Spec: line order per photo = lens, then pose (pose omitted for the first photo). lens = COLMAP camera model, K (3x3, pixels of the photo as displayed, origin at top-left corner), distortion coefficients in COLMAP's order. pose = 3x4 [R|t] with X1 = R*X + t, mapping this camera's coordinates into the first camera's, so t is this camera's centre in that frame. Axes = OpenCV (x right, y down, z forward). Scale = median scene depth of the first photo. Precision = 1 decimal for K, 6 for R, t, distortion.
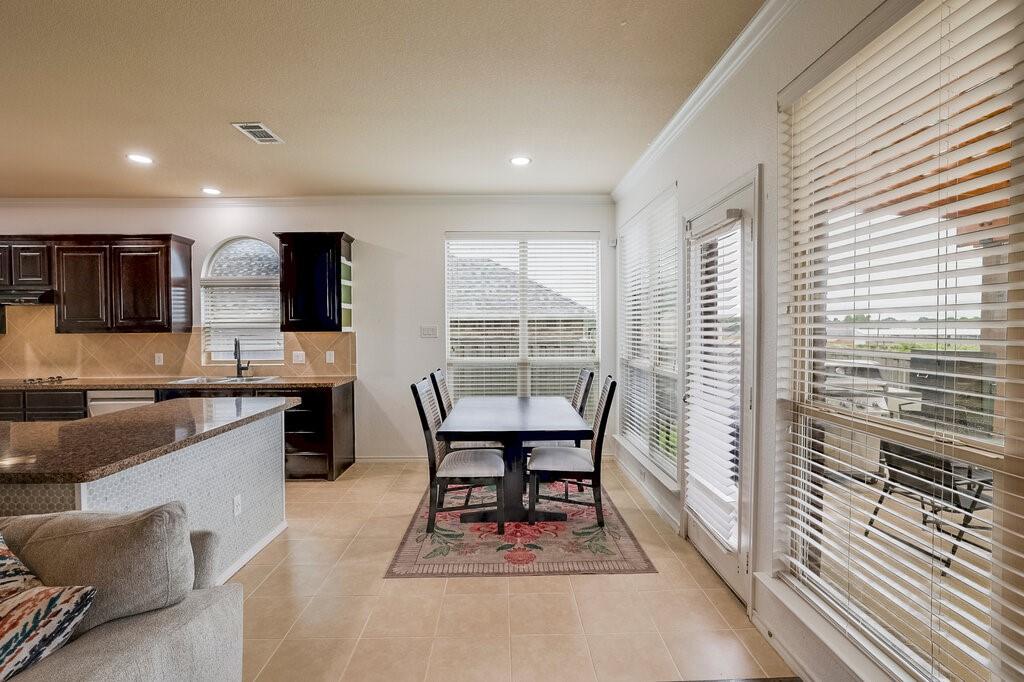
lens RADIAL K [[469.8, 0, 507.8], [0, 469.8, 337.3], [0, 0, 1]] dist [0.003977, 0.000583]
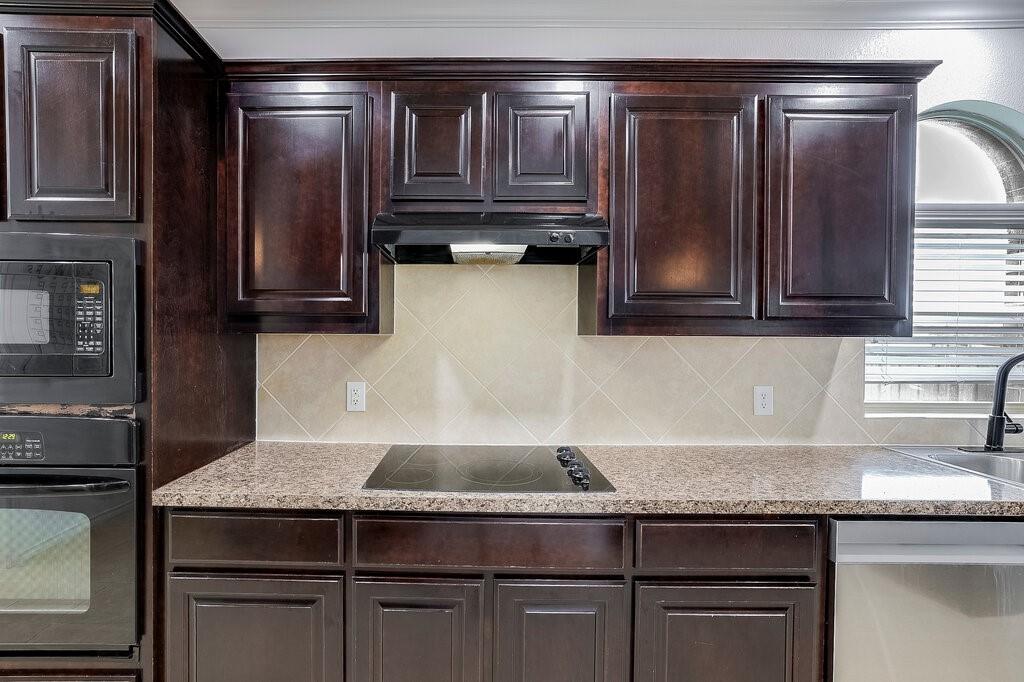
lens RADIAL K [[451.4, 0, 513.1], [0, 451.4, 345.9], [0, 0, 1]] dist [-0.024487, 0.002517]
pose [[0.999801, 0.012319, -0.015704, -0.960985], [-0.012158, 0.999873, 0.010298, -0.002830], [0.015829, -0.010105, 0.999824, 0.611182]]
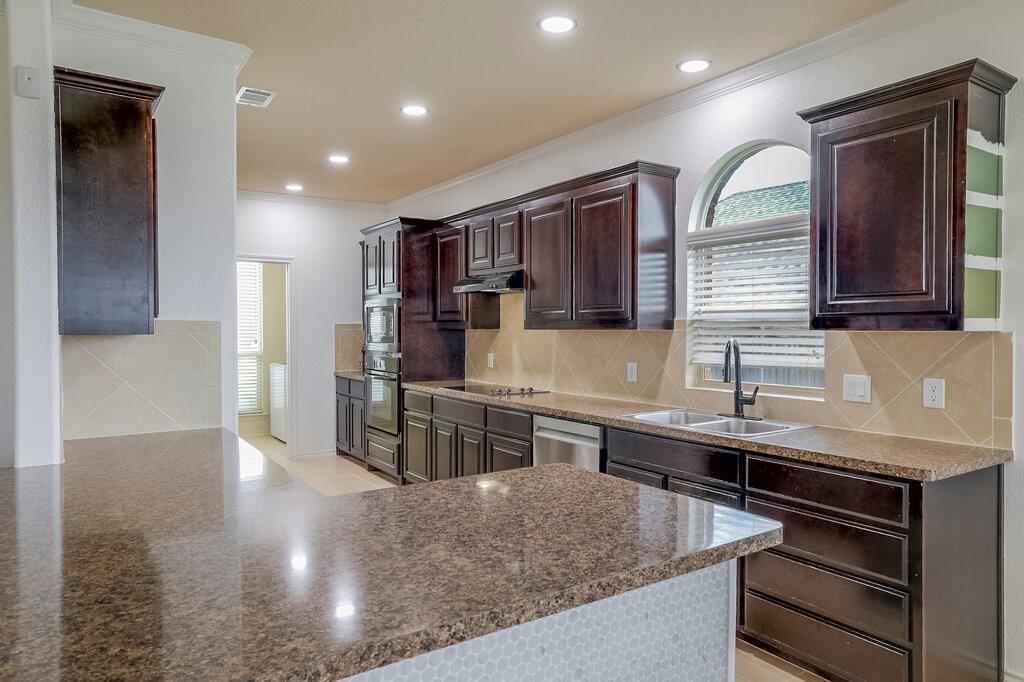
lens RADIAL K [[668.3, 0, 493.0], [0, 668.3, 338.4], [0, 0, 1]] dist [0.001357, 0.006345]
pose [[0.536101, 0.019887, -0.843920, -0.098728], [-0.015532, 0.999786, 0.013693, -0.007145], [0.844011, 0.005767, 0.536295, 0.377907]]
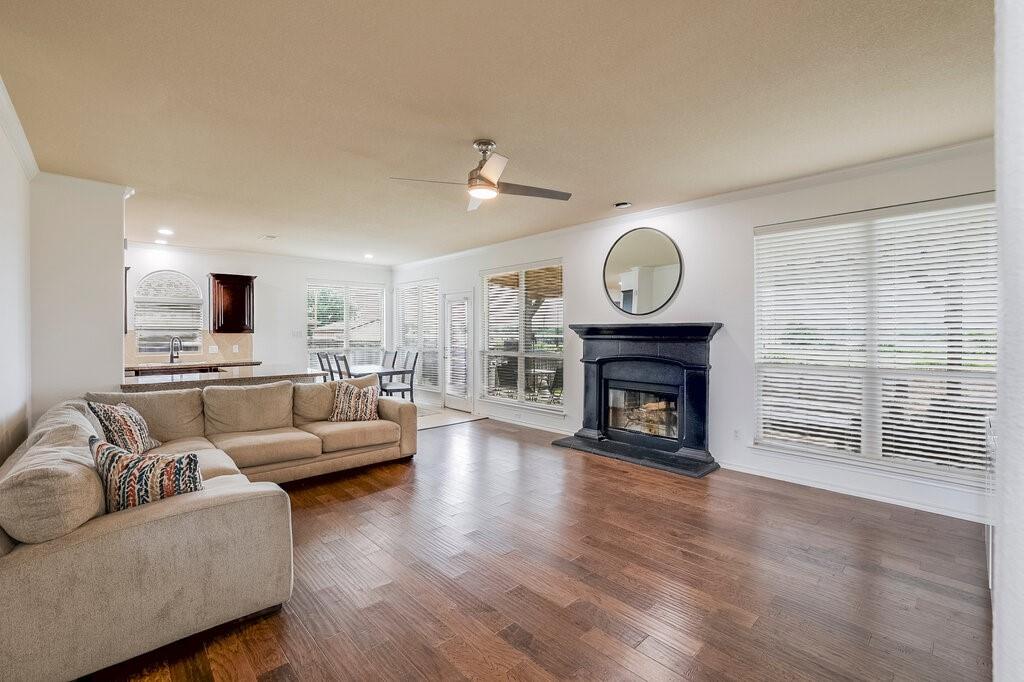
lens RADIAL K [[451.4, 0, 511.4], [0, 451.4, 338.7], [0, 0, 1]] dist [-0.024487, 0.002517]
pose [[0.742158, -0.002202, 0.670222, -0.716911], [0.006054, 0.999976, -0.003419, 0.017543], [-0.670198, 0.006595, 0.742153, -0.808852]]
